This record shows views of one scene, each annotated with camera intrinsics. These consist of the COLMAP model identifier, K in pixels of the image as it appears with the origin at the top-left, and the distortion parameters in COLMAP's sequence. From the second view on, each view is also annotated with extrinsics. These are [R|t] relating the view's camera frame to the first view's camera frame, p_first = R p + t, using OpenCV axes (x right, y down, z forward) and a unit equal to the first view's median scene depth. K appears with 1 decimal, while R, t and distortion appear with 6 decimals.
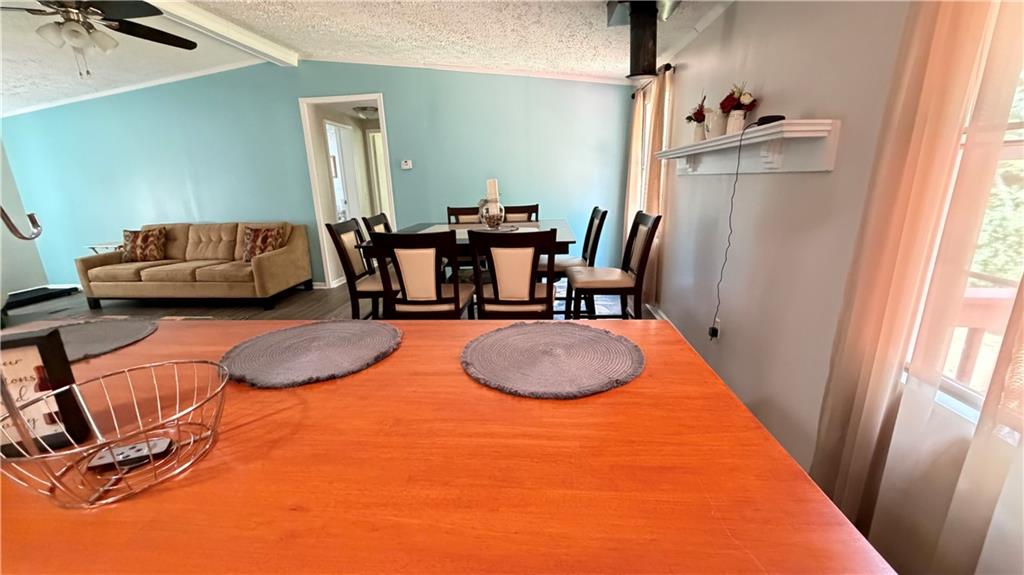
lens RADIAL K [[410.1, 0, 512.0], [0, 410.1, 287.5], [0, 0, 1]] dist [-0.001977, 0.000020]
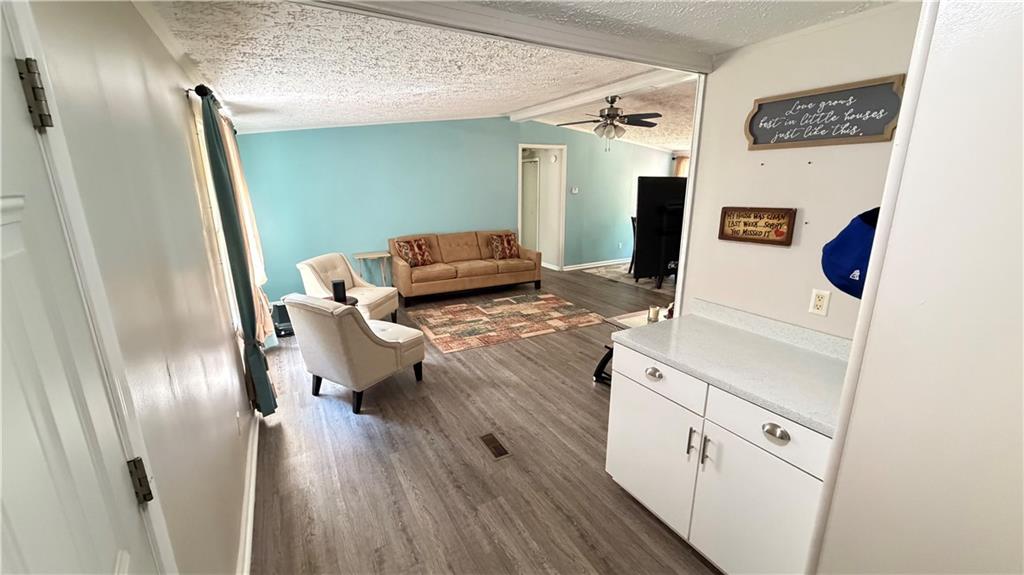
lens RADIAL K [[410.1, 0, 512.0], [0, 410.1, 287.5], [0, 0, 1]] dist [-0.001977, 0.000020]
pose [[0.837339, -0.113885, 0.534691, -1.351502], [0.122580, 0.992269, 0.019381, 0.012296], [-0.532765, 0.049314, 0.844825, -0.197442]]
